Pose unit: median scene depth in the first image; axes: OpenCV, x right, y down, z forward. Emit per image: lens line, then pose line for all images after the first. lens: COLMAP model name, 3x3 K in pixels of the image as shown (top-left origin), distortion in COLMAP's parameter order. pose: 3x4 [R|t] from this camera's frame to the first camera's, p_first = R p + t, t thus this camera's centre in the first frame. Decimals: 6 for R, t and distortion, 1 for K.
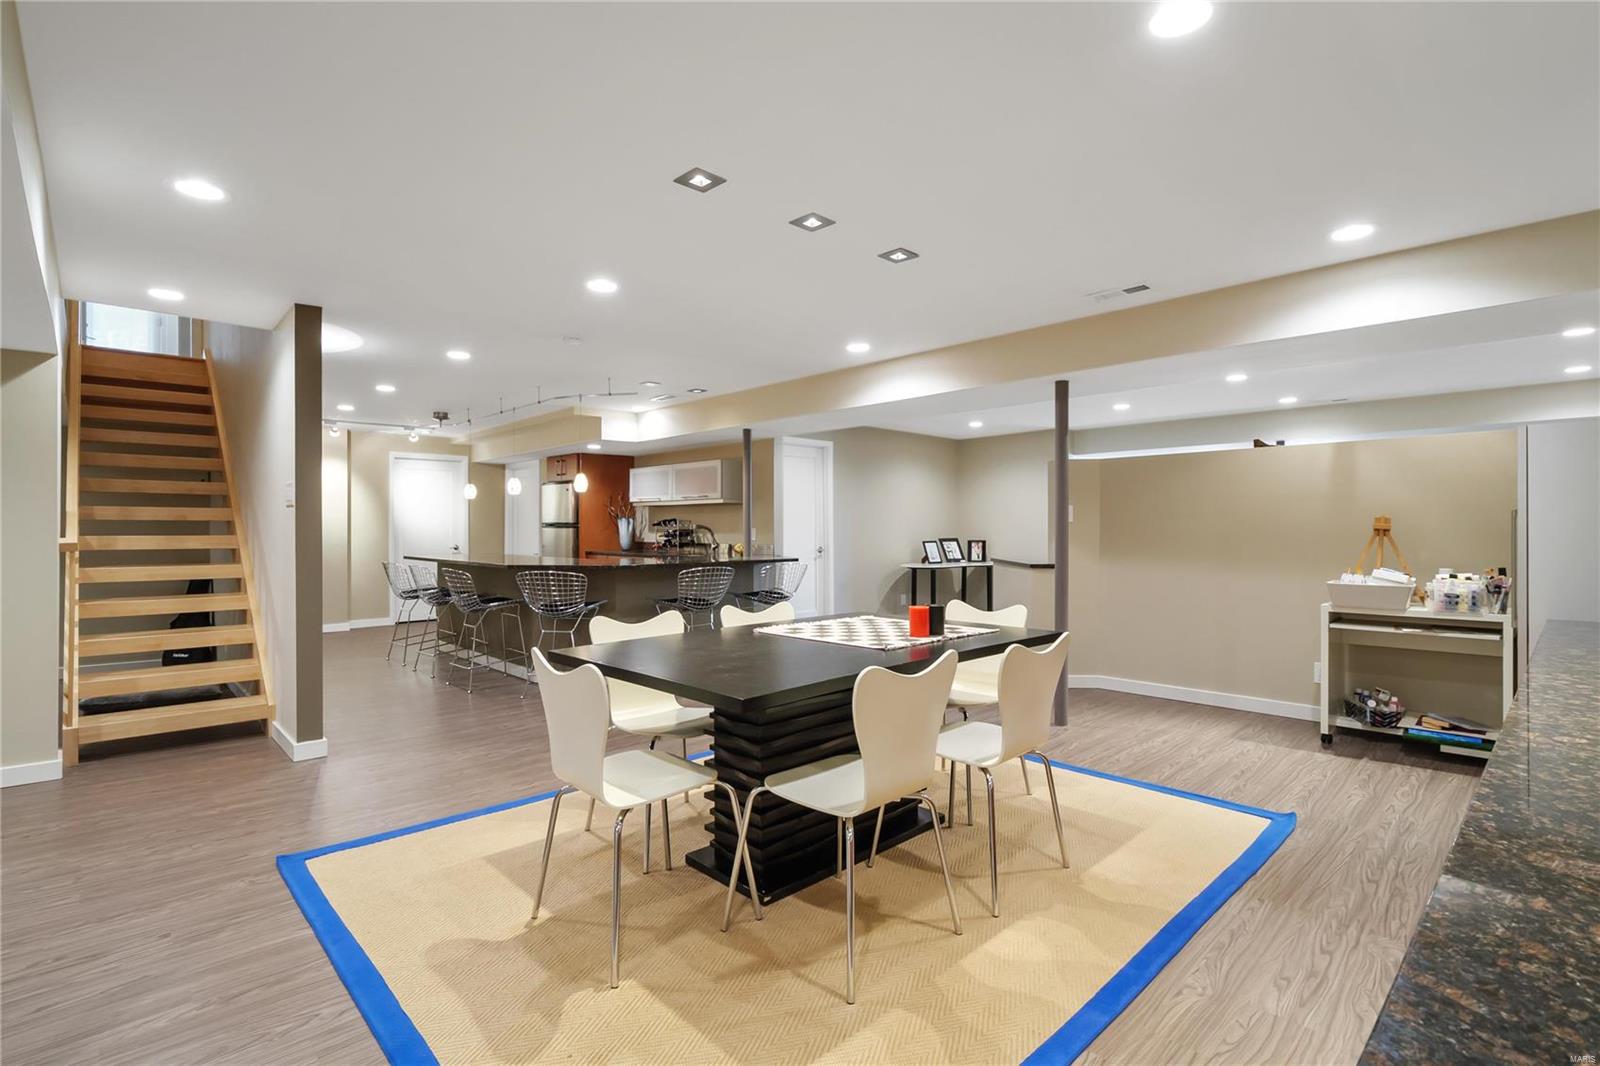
lens RADIAL K [[748.4, 0, 797.2], [0, 748.4, 518.0], [0, 0, 1]] dist [-0.002813, -0.000366]
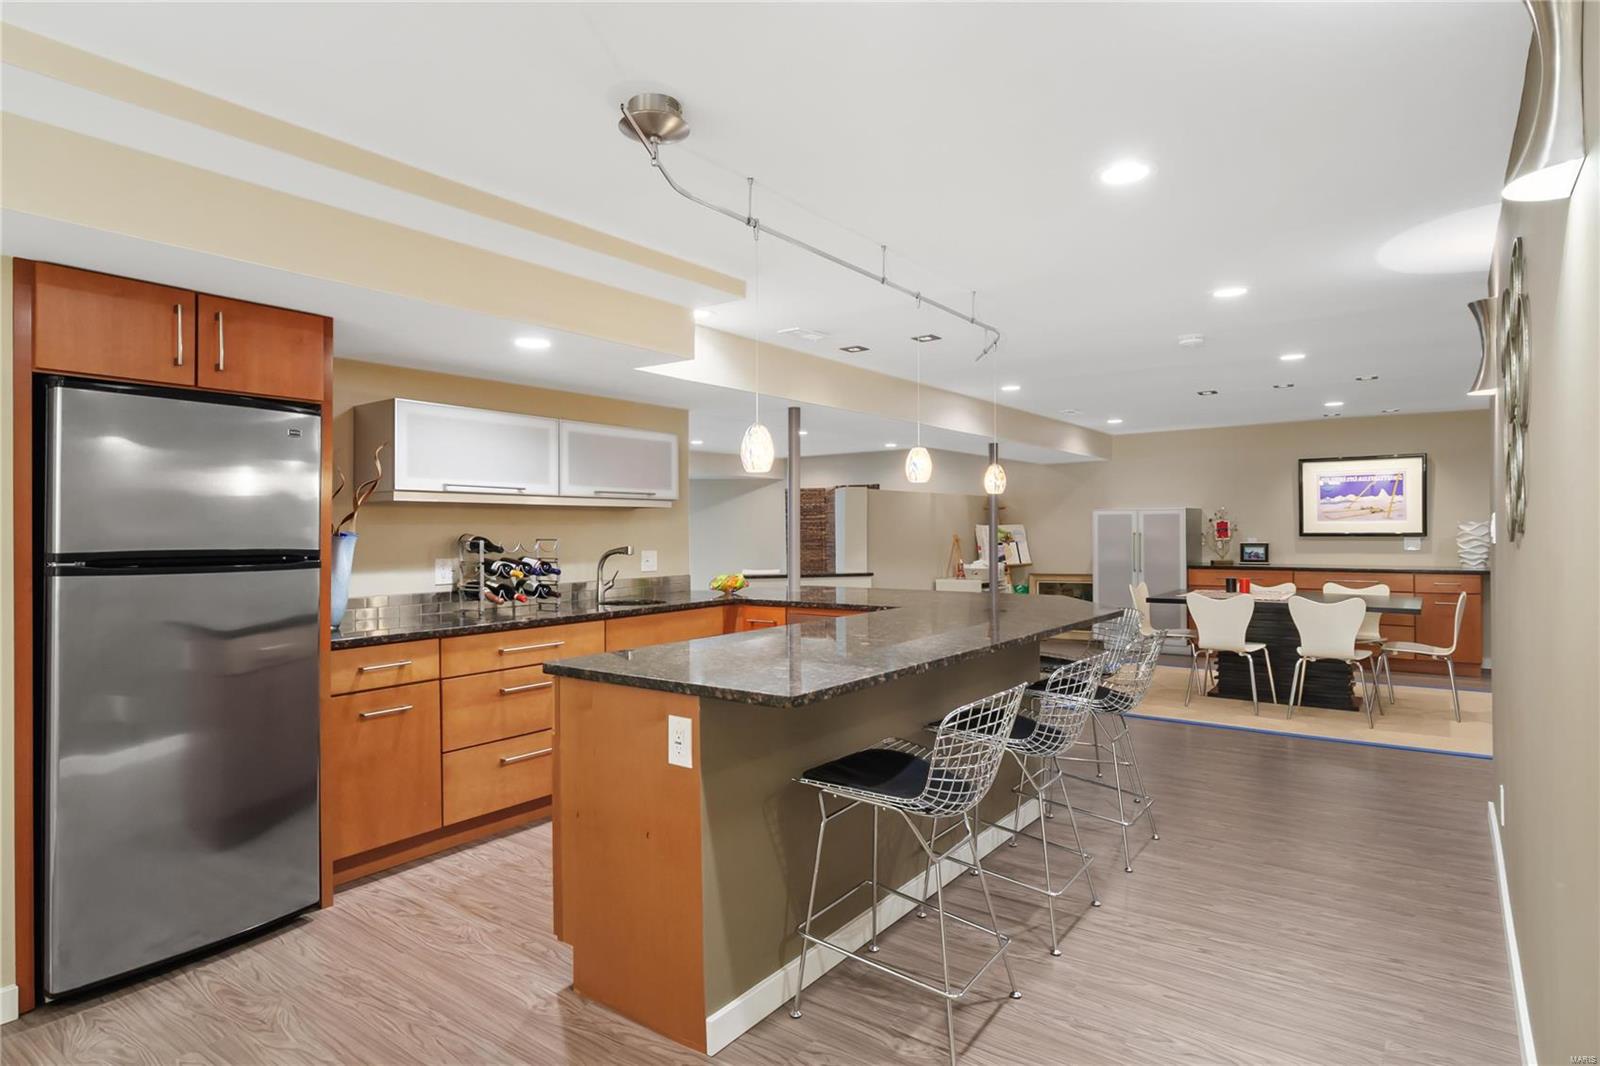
lens RADIAL K [[873.0, 0, 800.0], [0, 873.0, 533.0], [0, 0, 1]] dist [0.000282, 0.000188]
pose [[-0.176703, 0.002705, 0.984260, -0.700188], [0.004593, 0.999988, -0.001924, 0.001615], [-0.984253, 0.004181, -0.176713, 0.910817]]
